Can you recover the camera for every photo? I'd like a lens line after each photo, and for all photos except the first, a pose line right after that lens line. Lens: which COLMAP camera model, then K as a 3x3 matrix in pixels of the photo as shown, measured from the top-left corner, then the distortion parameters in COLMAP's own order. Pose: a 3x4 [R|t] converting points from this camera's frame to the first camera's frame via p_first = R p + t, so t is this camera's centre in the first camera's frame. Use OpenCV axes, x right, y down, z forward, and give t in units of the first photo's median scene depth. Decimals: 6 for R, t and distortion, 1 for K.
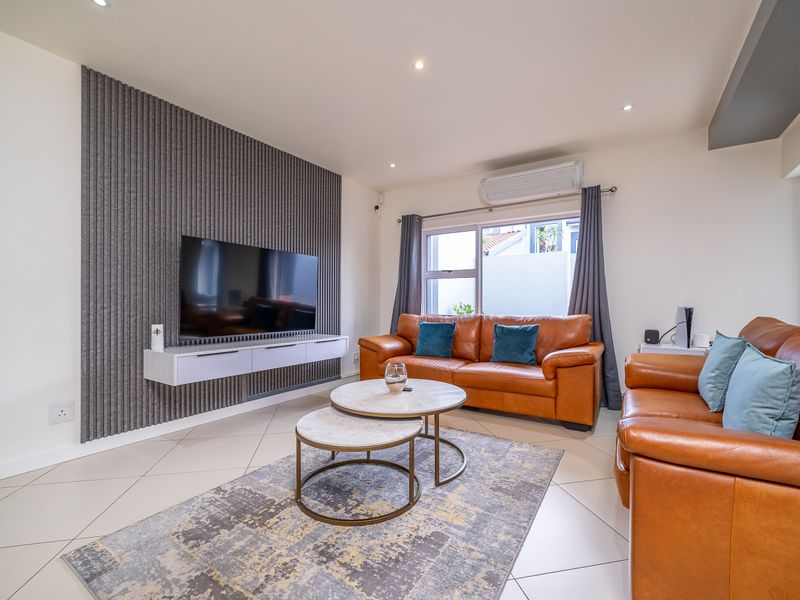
lens RADIAL K [[359.3, 0, 401.7], [0, 359.3, 301.9], [0, 0, 1]] dist [-0.004943, 0.000050]
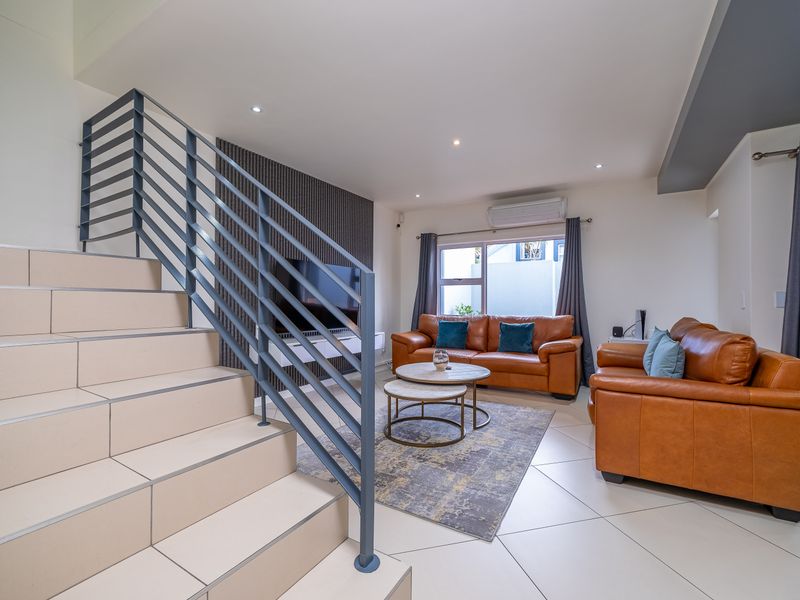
lens RADIAL K [[358.7, 0, 402.0], [0, 358.7, 297.3], [0, 0, 1]] dist [-0.003812, 0.000120]
pose [[0.999082, 0.001684, 0.042809, -0.182187], [-0.001310, 0.999961, -0.008775, -0.020421], [-0.042822, 0.008711, 0.999045, -0.335418]]
